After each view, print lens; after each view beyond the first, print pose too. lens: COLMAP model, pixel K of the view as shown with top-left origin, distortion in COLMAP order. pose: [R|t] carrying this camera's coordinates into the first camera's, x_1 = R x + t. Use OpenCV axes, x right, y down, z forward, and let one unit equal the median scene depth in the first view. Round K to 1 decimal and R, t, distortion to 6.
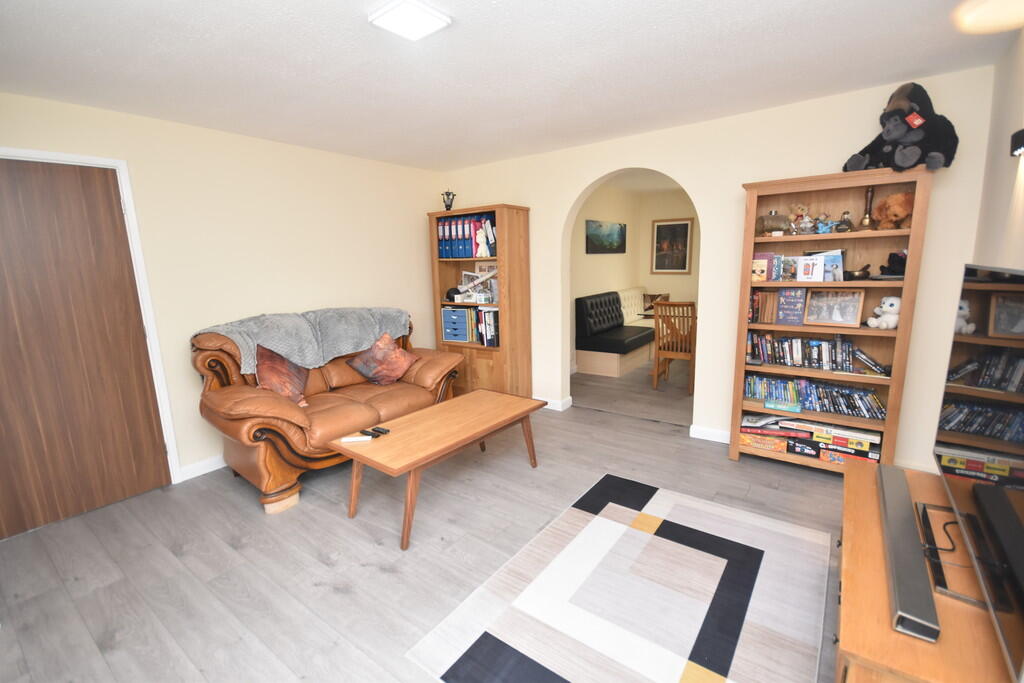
lens RADIAL K [[449.7, 0, 510.3], [0, 449.7, 346.5], [0, 0, 1]] dist [-0.000525, 0.000115]
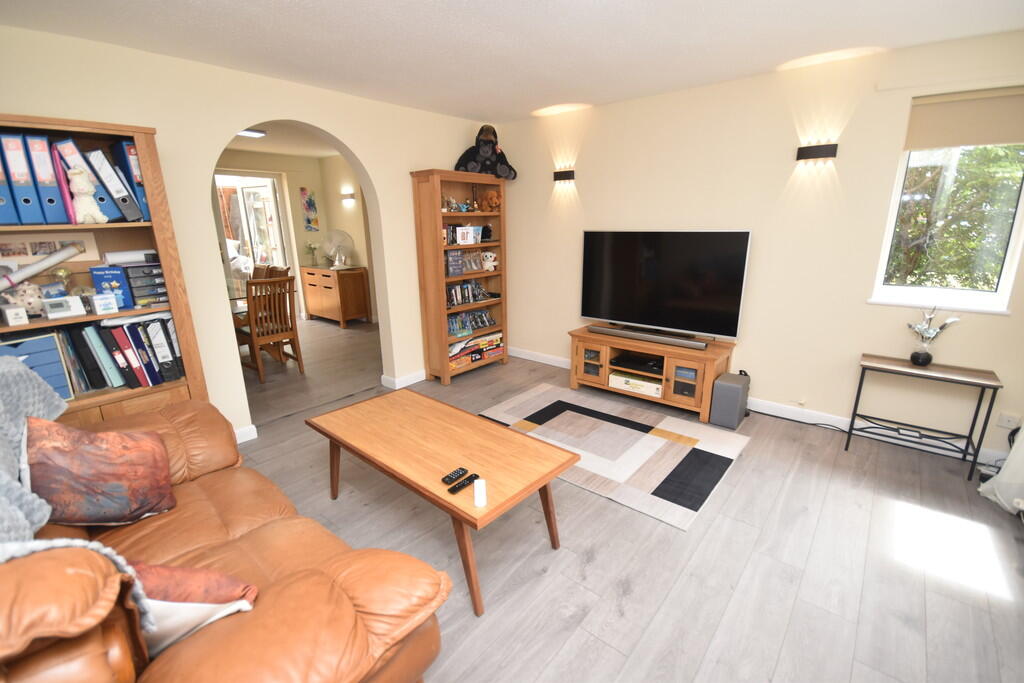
lens RADIAL K [[449.7, 0, 510.3], [0, 449.7, 346.5], [0, 0, 1]] dist [-0.000525, 0.000115]
pose [[0.064724, -0.241672, 0.968197, -0.812350], [0.198785, 0.953909, 0.224817, -0.124190], [-0.977903, 0.177912, 0.109782, 0.733148]]
